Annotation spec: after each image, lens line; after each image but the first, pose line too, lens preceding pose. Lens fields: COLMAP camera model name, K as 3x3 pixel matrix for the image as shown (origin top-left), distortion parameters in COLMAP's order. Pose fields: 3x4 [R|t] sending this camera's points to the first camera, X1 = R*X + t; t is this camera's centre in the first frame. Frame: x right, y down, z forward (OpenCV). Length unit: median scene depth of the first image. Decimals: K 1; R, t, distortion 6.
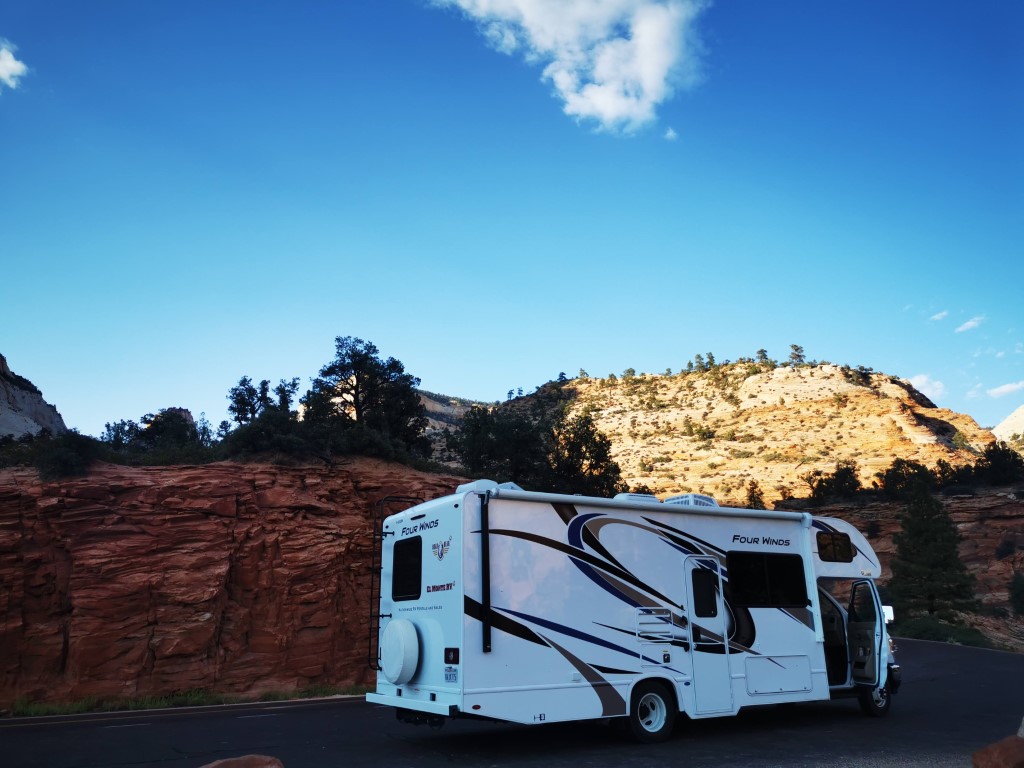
lens RADIAL K [[796.8, 0, 506.9], [0, 796.8, 373.4], [0, 0, 1]] dist [0.047124, -0.027905]
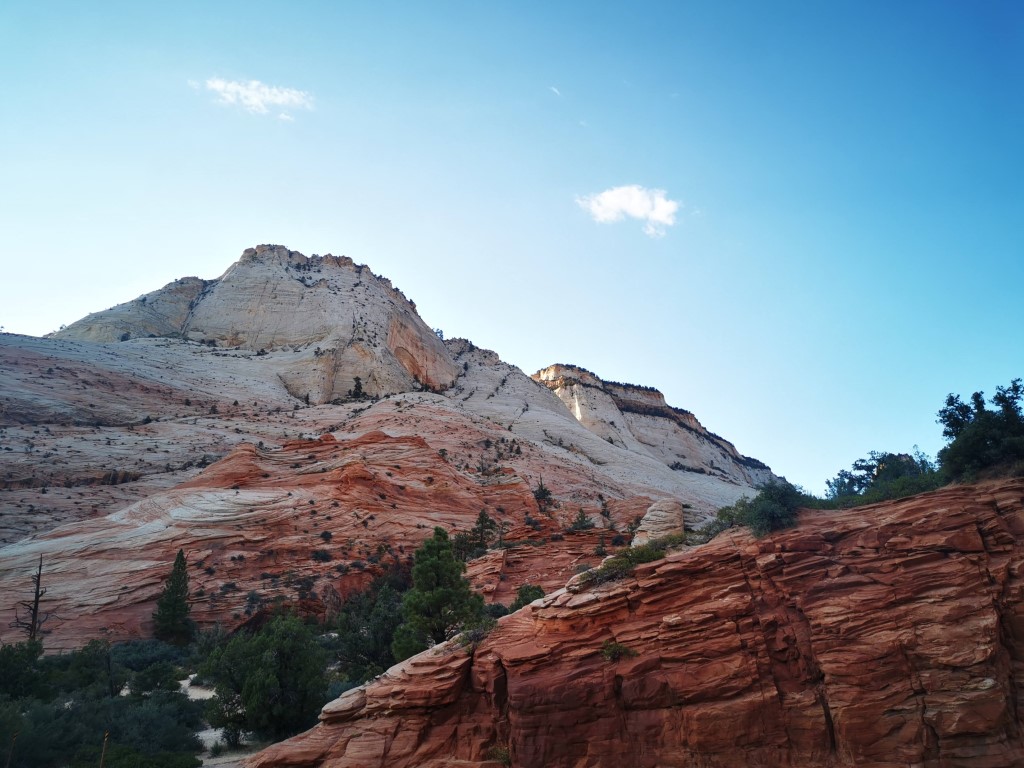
lens RADIAL K [[796.8, 0, 527.0], [0, 796.8, 384.3], [0, 0, 1]] dist [0.047124, -0.027905]
pose [[0.658658, -0.279718, -0.698518, -0.042118], [0.242967, 0.957669, -0.154392, 0.039843], [0.712136, -0.068025, 0.698738, 0.160138]]
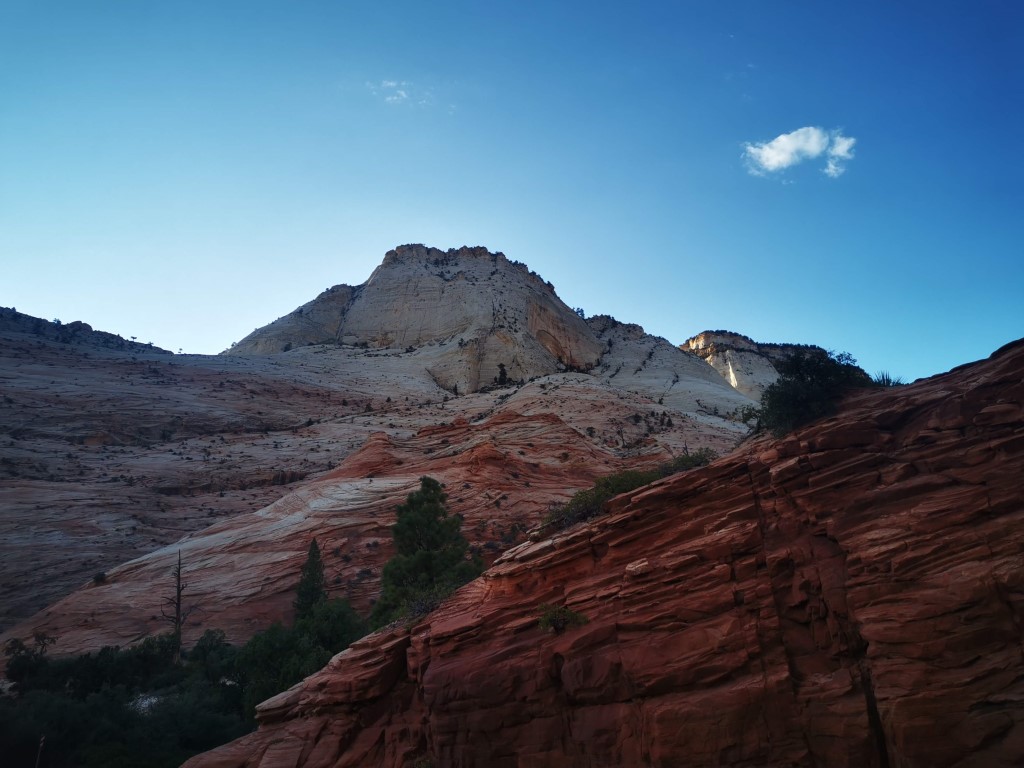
lens RADIAL K [[796.8, 0, 529.6], [0, 796.8, 386.1], [0, 0, 1]] dist [0.047124, -0.027905]
pose [[0.483025, -0.316395, -0.816444, -0.155744], [0.302060, 0.935404, -0.183791, 0.154489], [0.821856, -0.157840, 0.547394, 0.524758]]
